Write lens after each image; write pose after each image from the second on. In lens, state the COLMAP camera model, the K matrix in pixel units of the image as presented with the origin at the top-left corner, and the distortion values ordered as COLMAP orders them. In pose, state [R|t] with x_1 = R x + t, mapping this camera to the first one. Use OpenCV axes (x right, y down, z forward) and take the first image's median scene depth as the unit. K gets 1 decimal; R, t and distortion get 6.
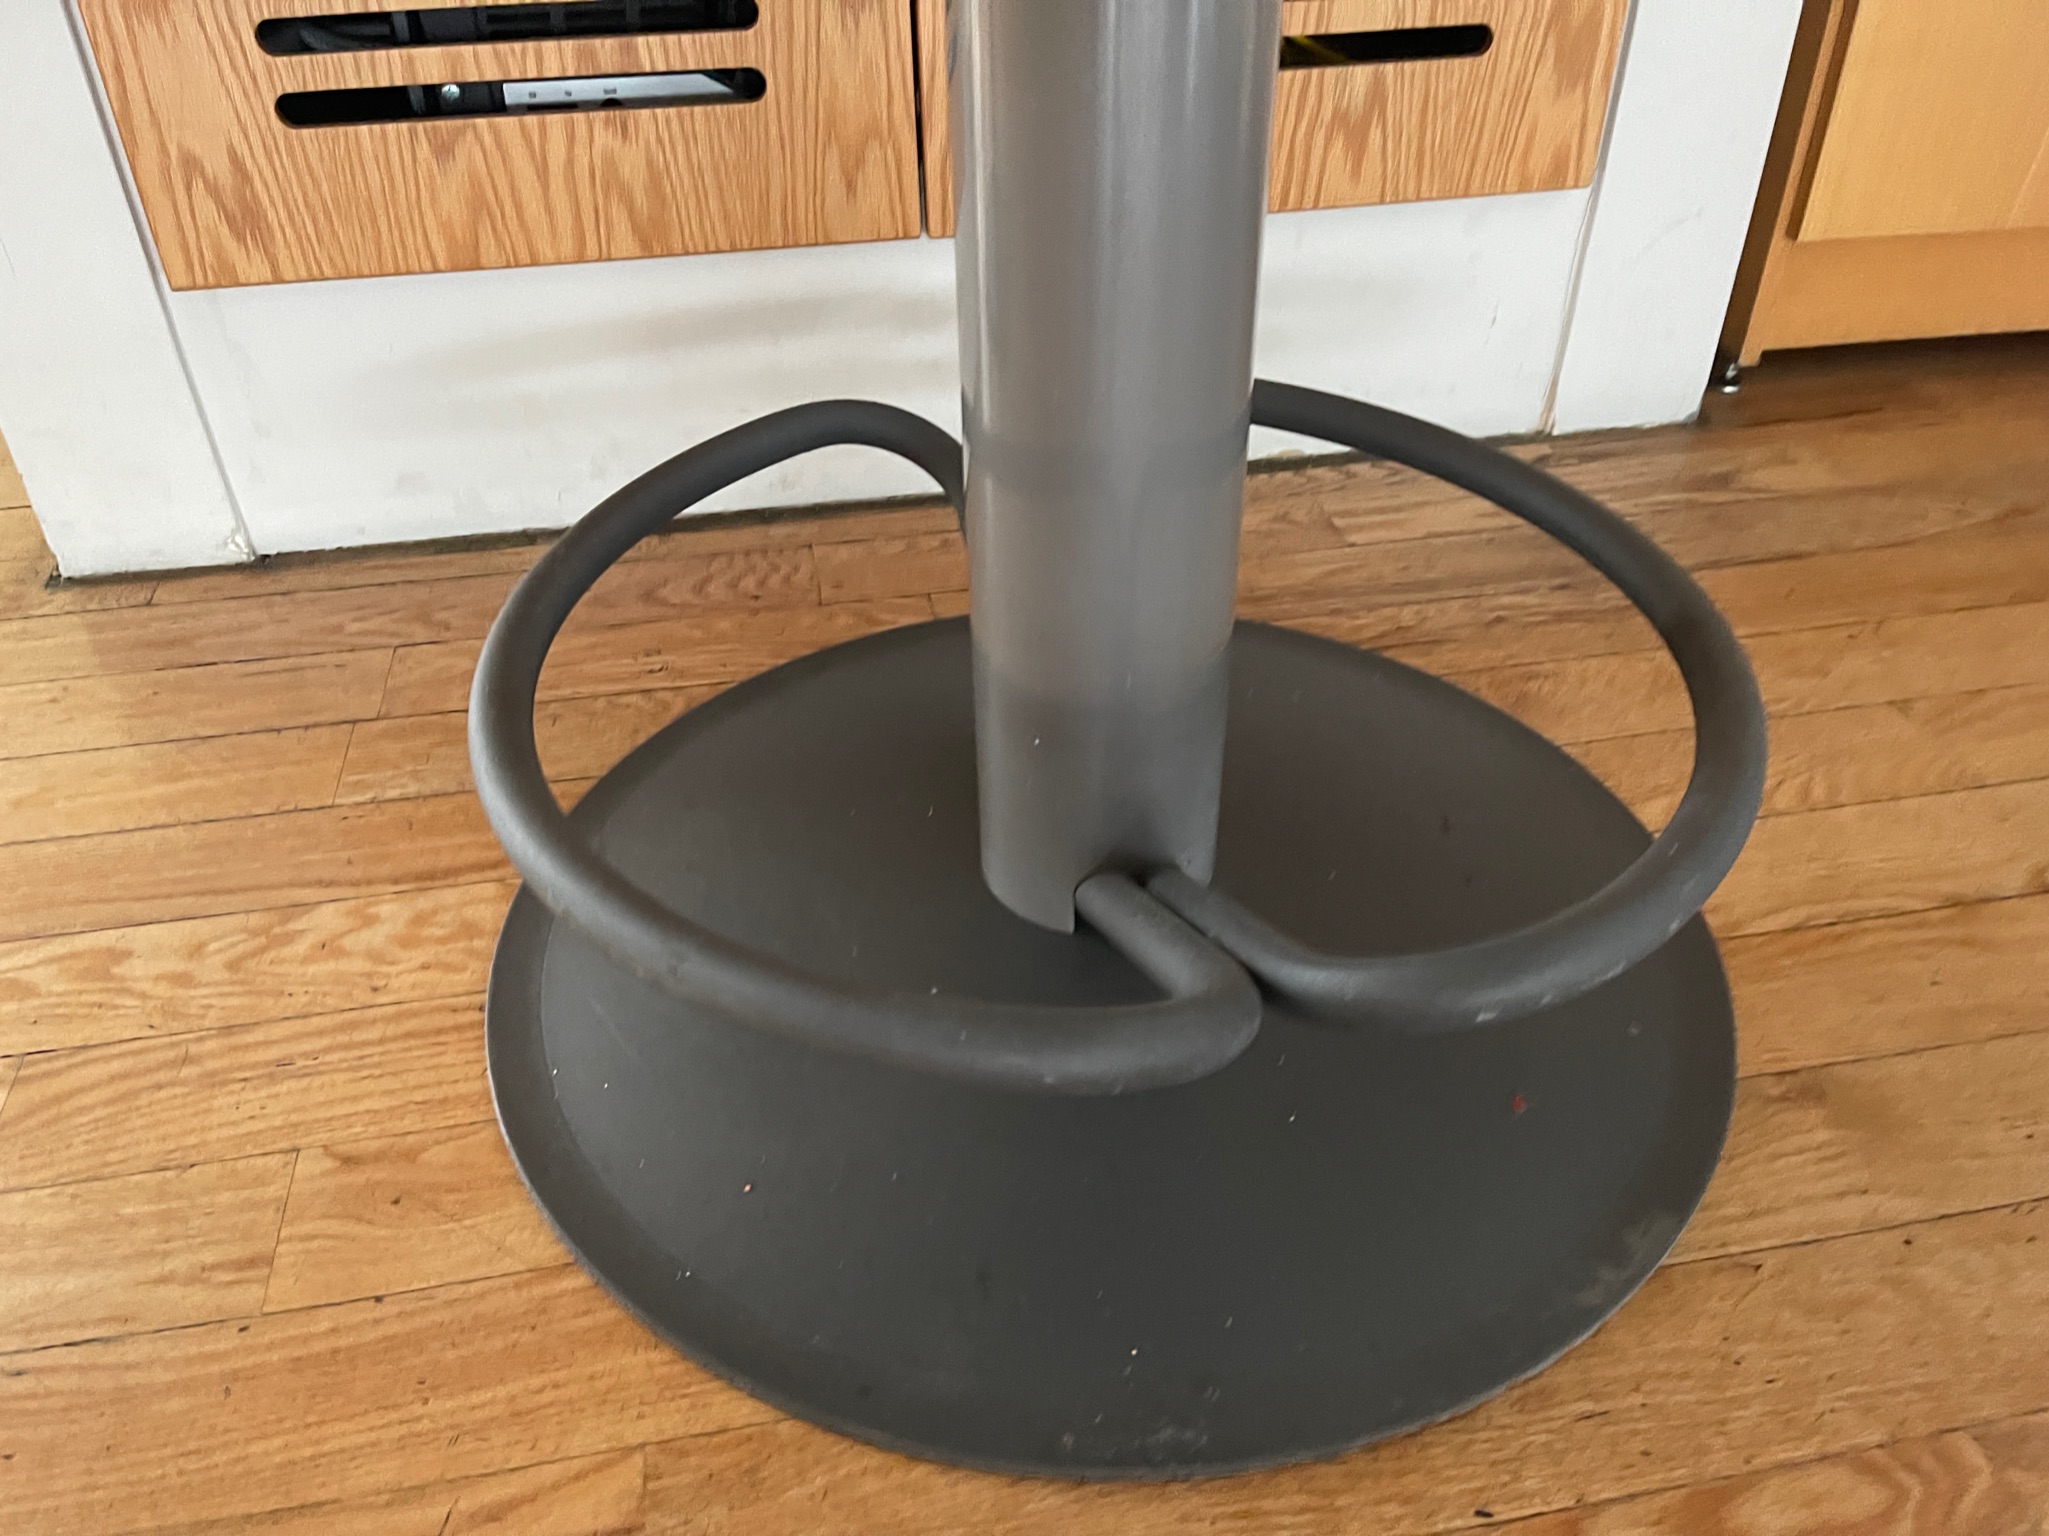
lens RADIAL K [[1558.5, 0, 1013.5], [0, 1558.5, 782.5], [0, 0, 1]] dist [0.074248, -0.105619]
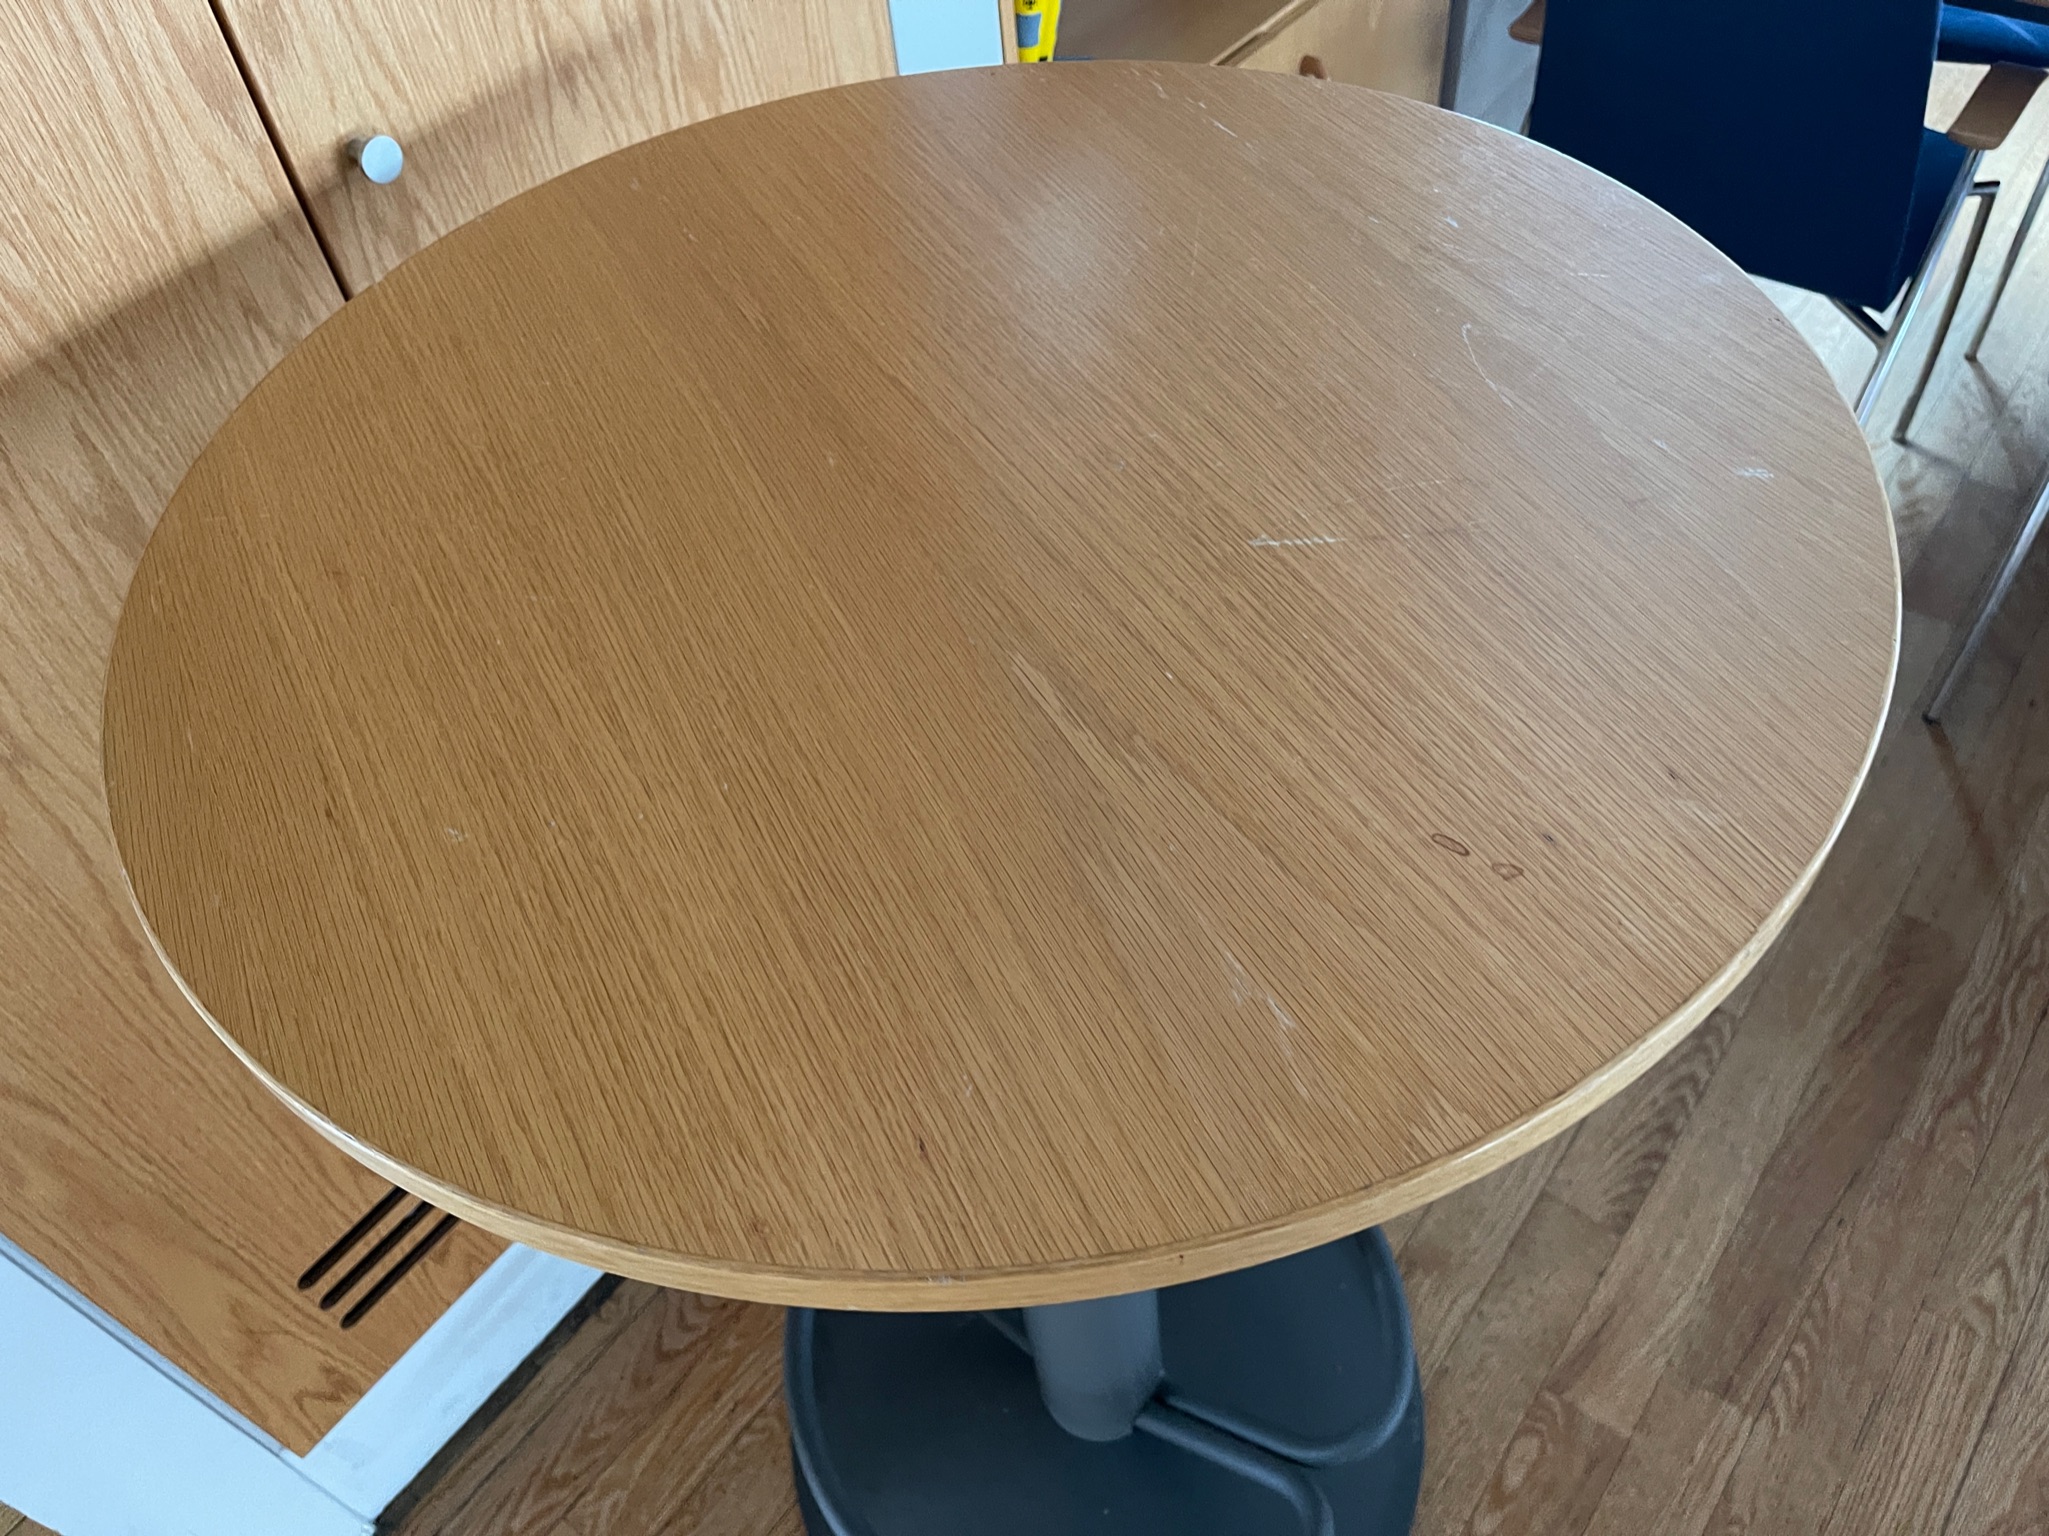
lens RADIAL K [[1558.5, 0, 1051.6], [0, 1558.5, 771.1], [0, 0, 1]] dist [0.074248, -0.105619]
pose [[0.736491, -0.536328, 0.412230, -0.332764], [0.449373, 0.843417, 0.294470, -1.009692], [-0.505614, -0.031629, 0.862180, -0.516135]]
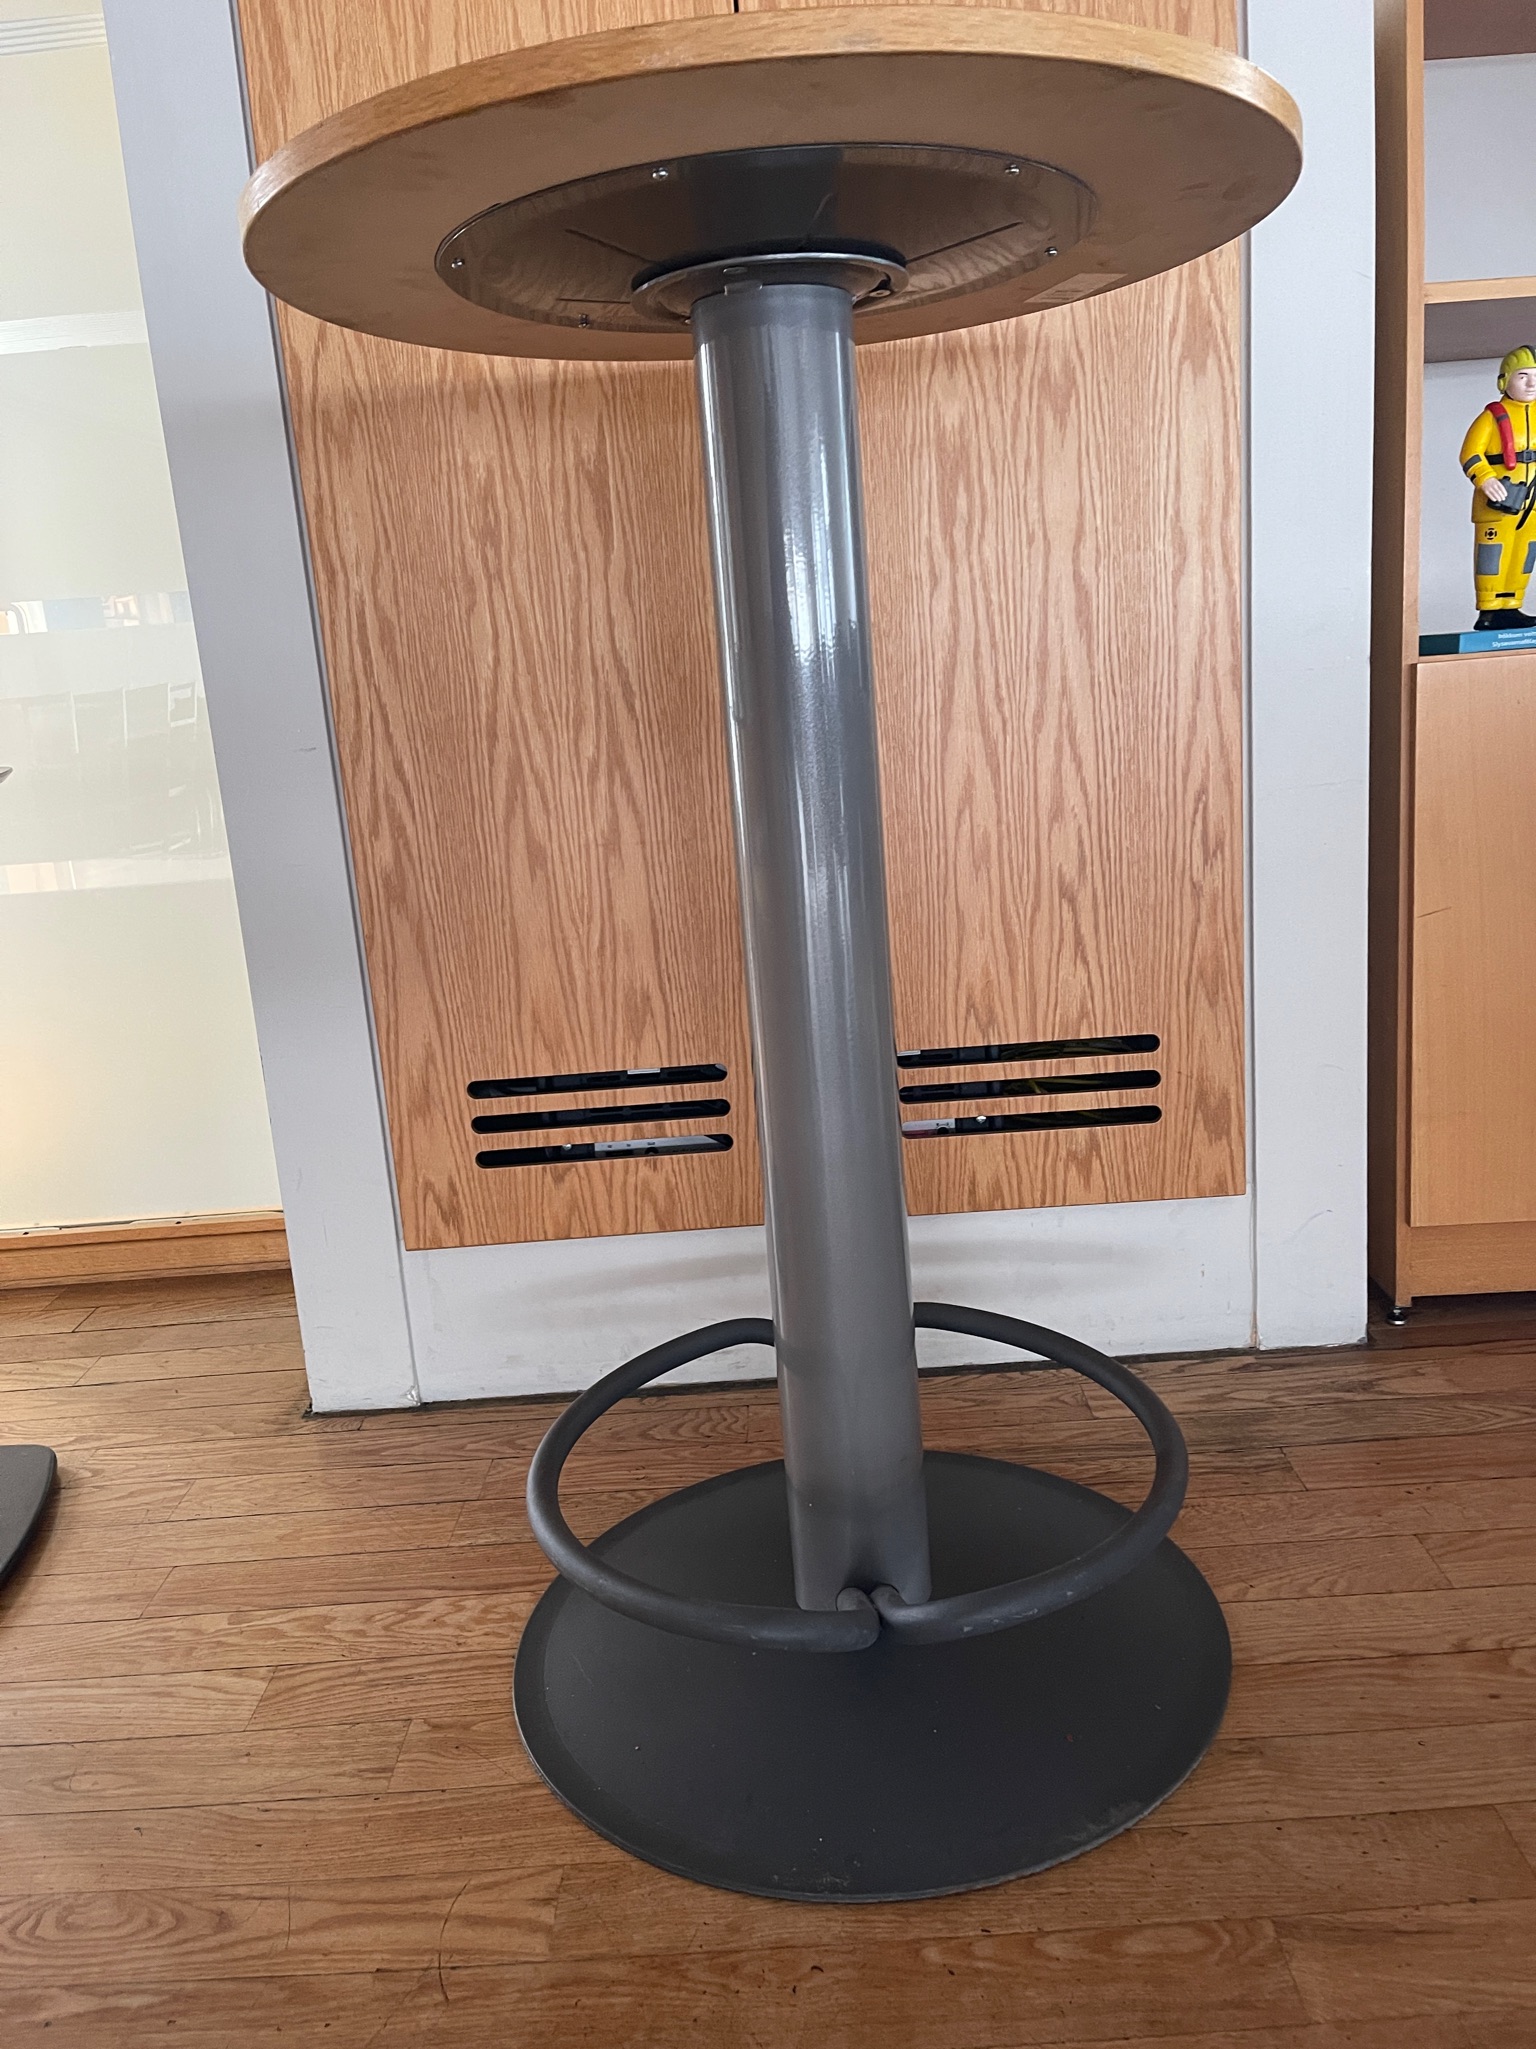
lens RADIAL K [[1558.5, 0, 785.9], [0, 1558.5, 1009.3], [0, 0, 1]] dist [0.074248, -0.105619]
pose [[0.981501, -0.014254, -0.190924, 0.268735], [-0.064112, 0.915181, -0.397912, 0.136111], [0.180401, 0.402792, 0.897337, -0.716200]]
